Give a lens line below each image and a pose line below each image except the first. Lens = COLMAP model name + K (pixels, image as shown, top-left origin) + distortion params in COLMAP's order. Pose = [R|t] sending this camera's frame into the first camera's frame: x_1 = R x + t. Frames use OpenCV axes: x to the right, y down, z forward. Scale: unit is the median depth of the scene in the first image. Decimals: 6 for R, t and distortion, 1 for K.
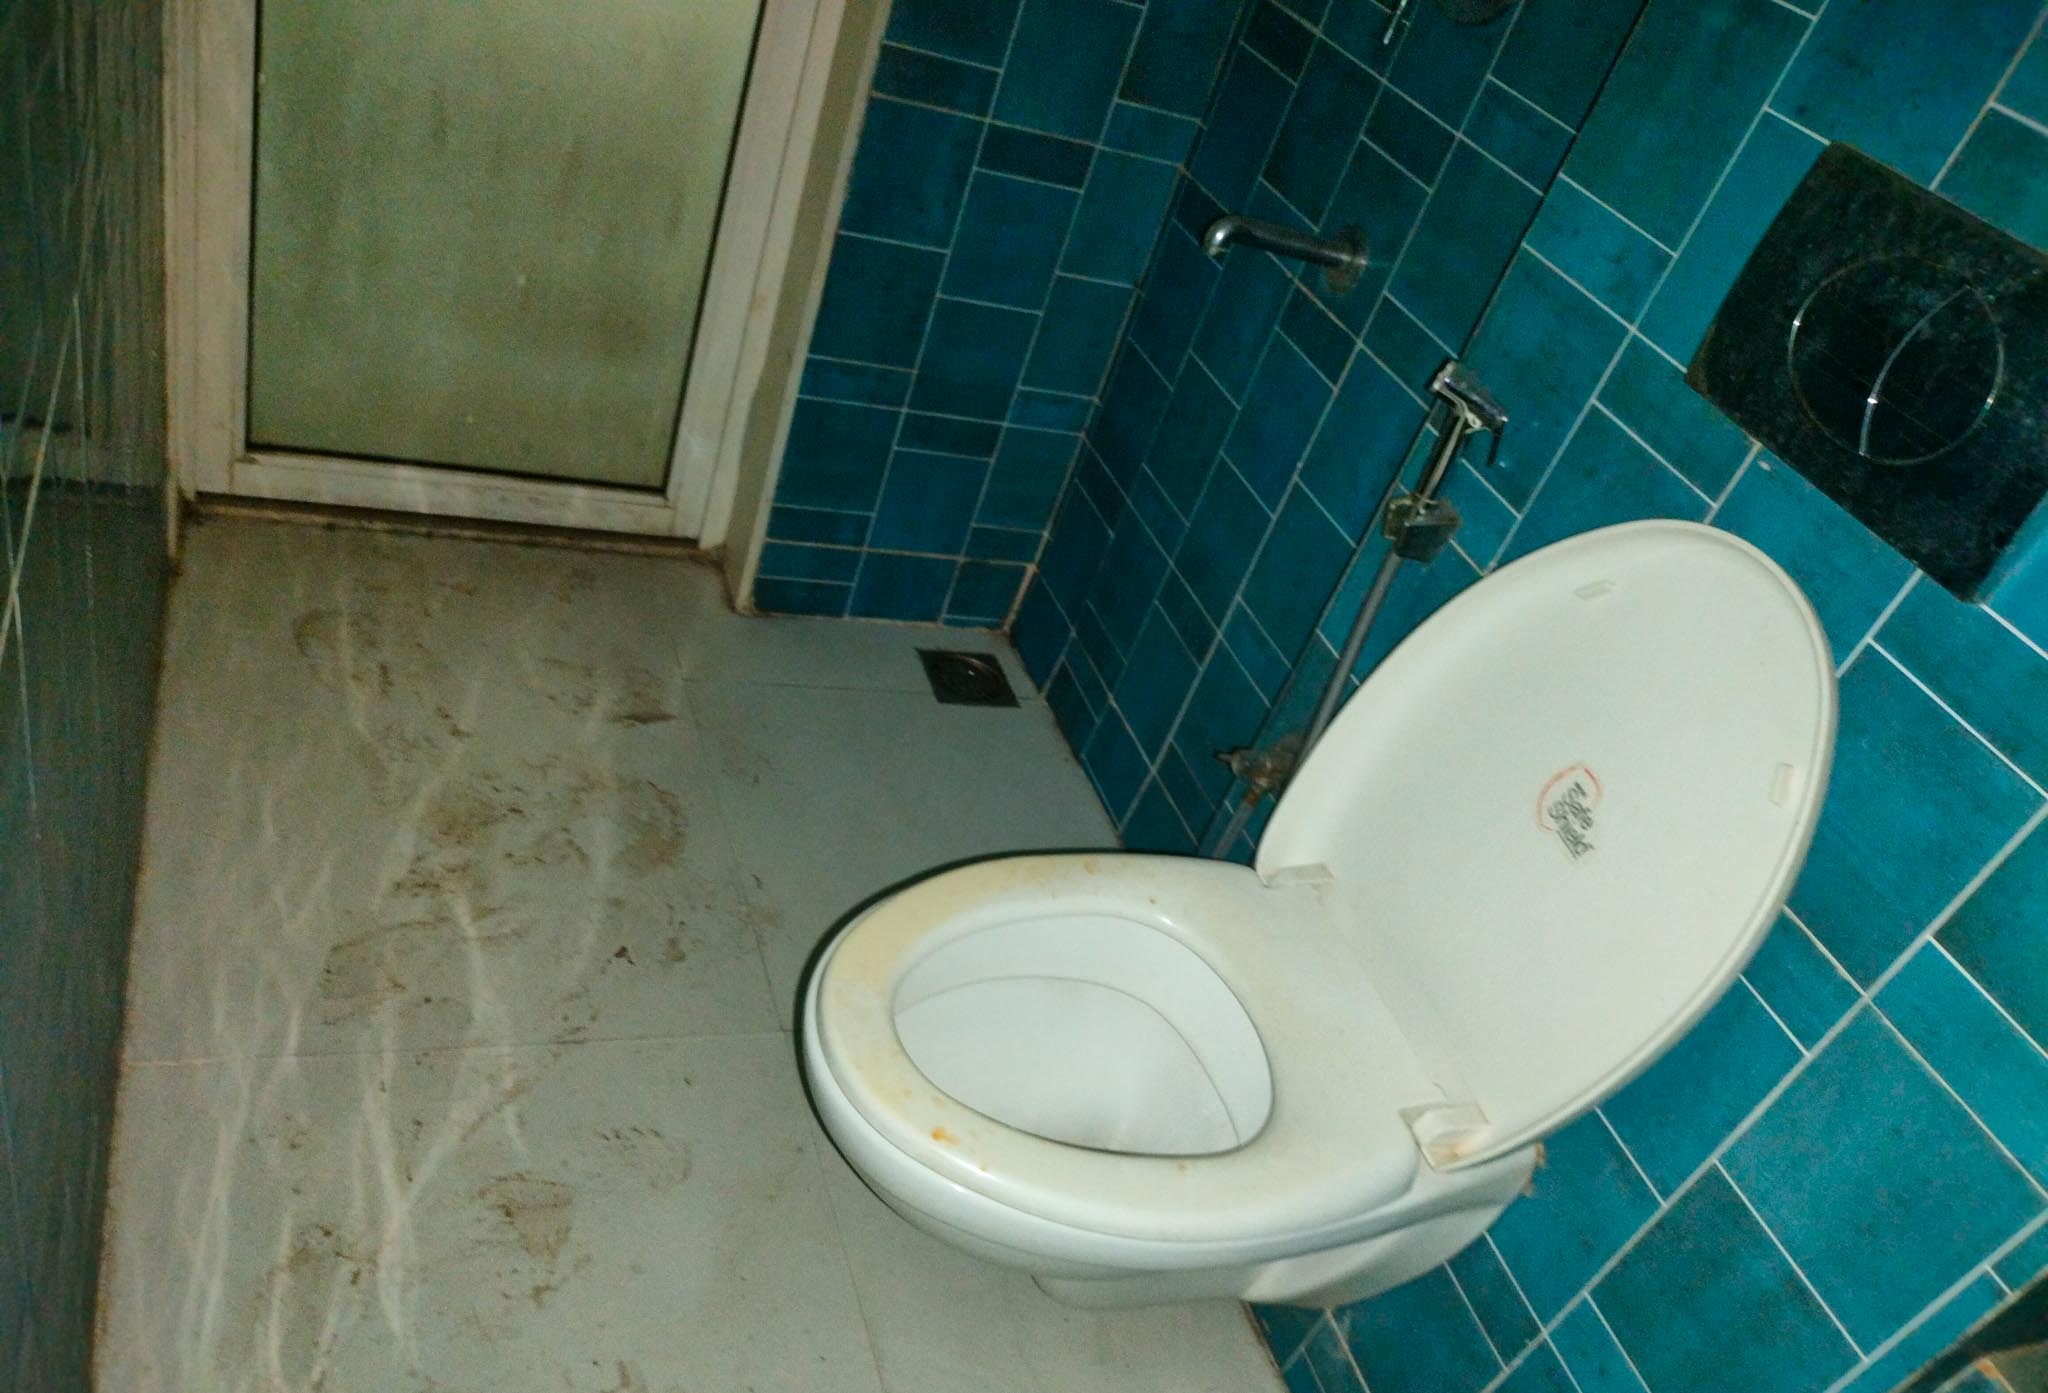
lens RADIAL K [[1551.1, 0, 1023.4], [0, 1551.1, 773.6], [0, 0, 1]] dist [0.065418, -0.077857]
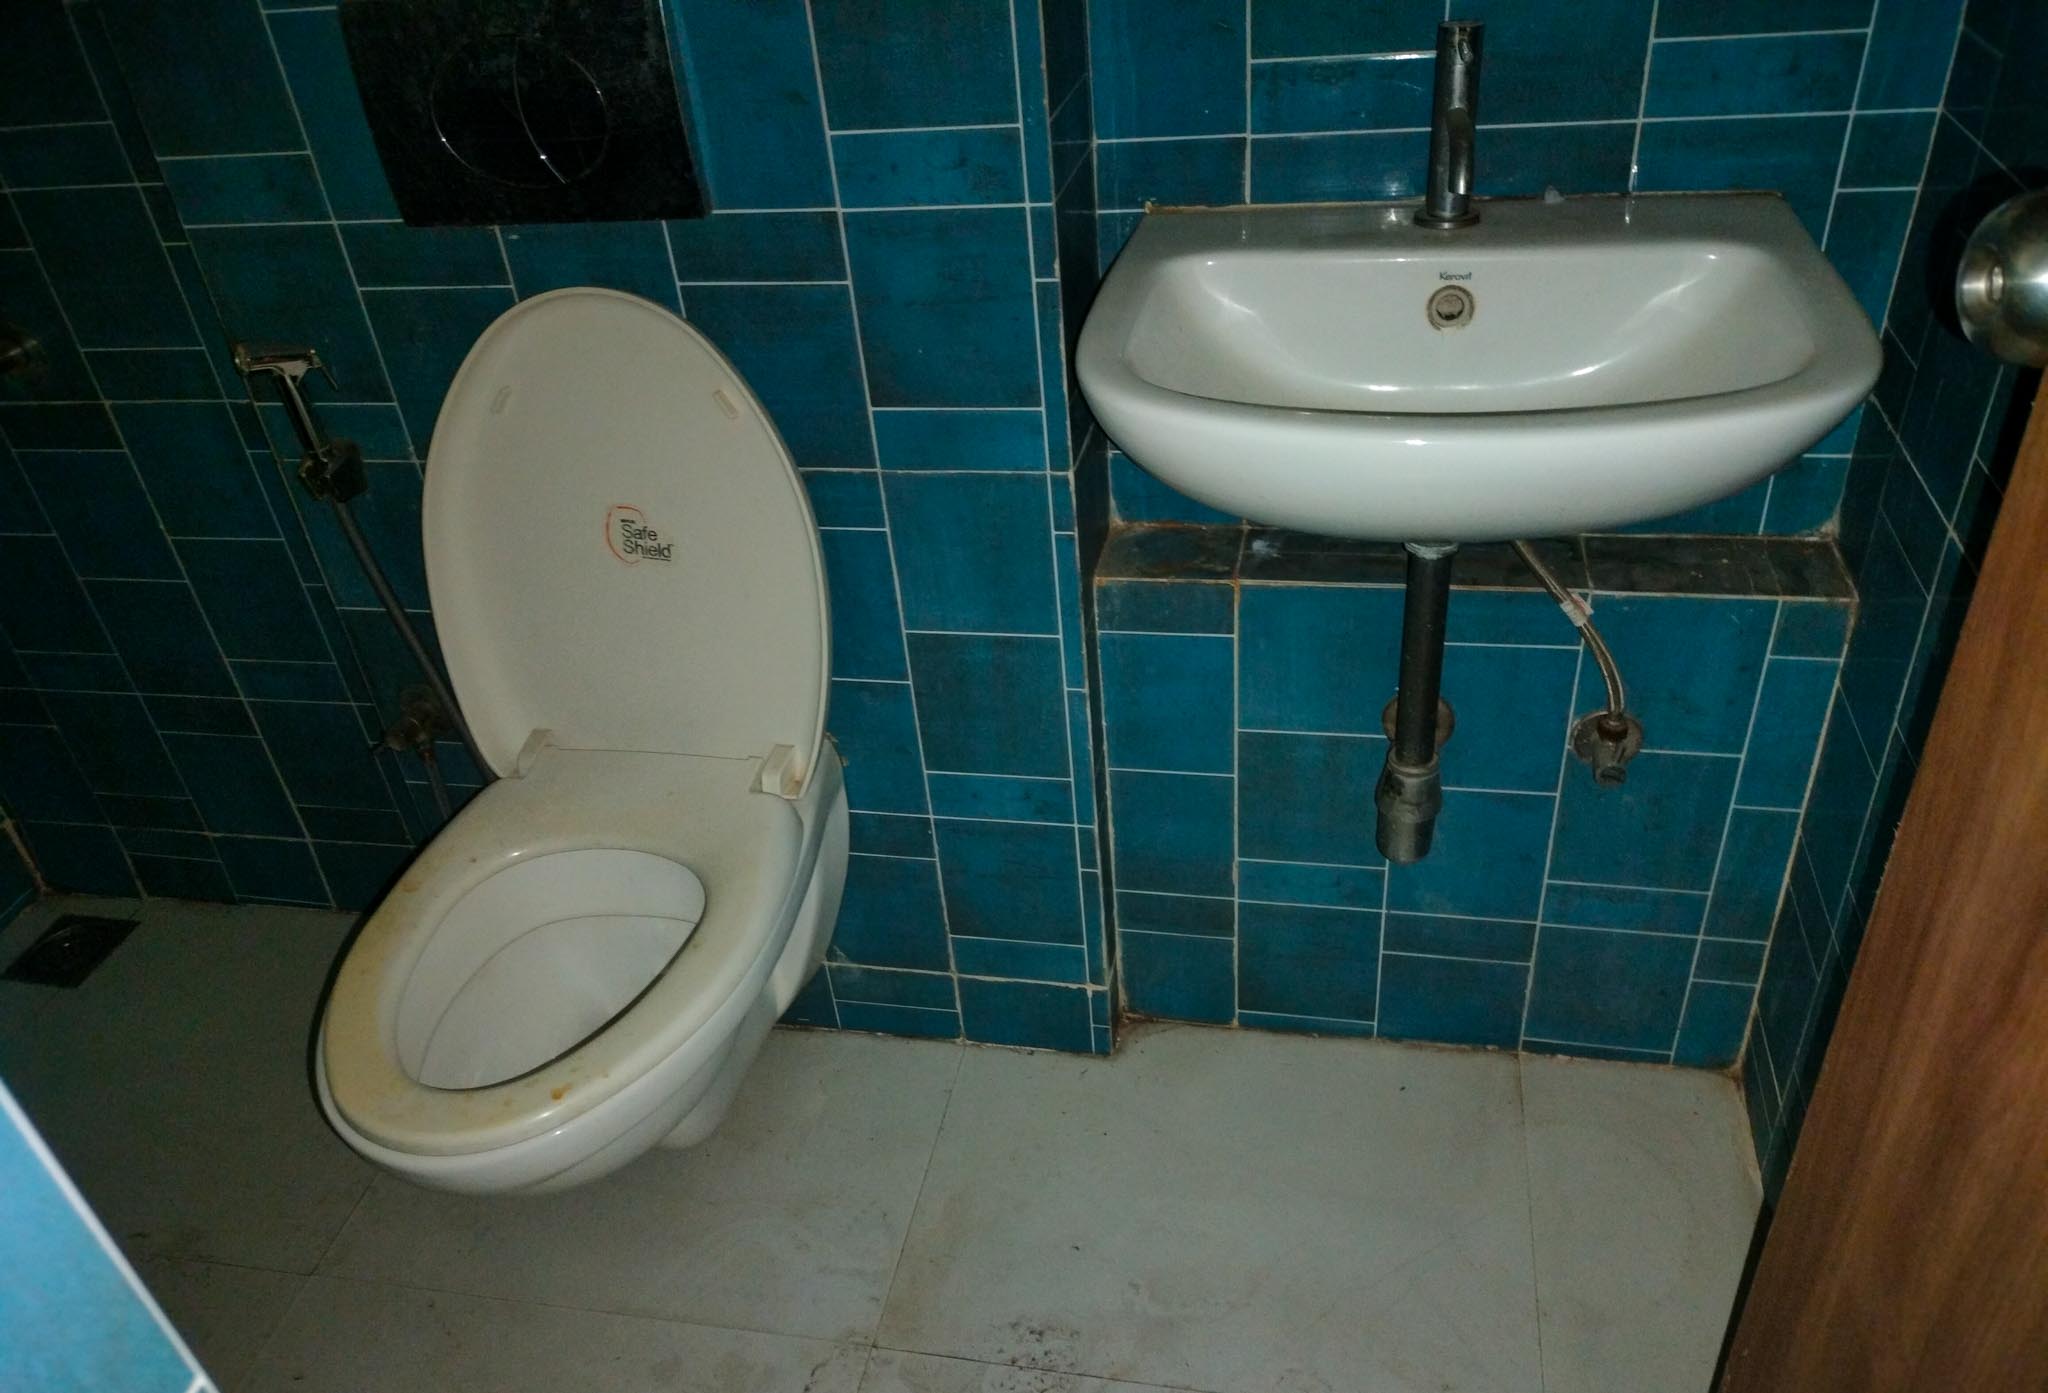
lens RADIAL K [[1541.9, 0, 1026.7], [0, 1541.9, 787.2], [0, 0, 1]] dist [0.057243, -0.083653]
pose [[0.470636, -0.768967, 0.432656, -0.190868], [0.714544, 0.619840, 0.324384, -0.031799], [-0.517618, 0.156485, 0.841180, -0.169058]]
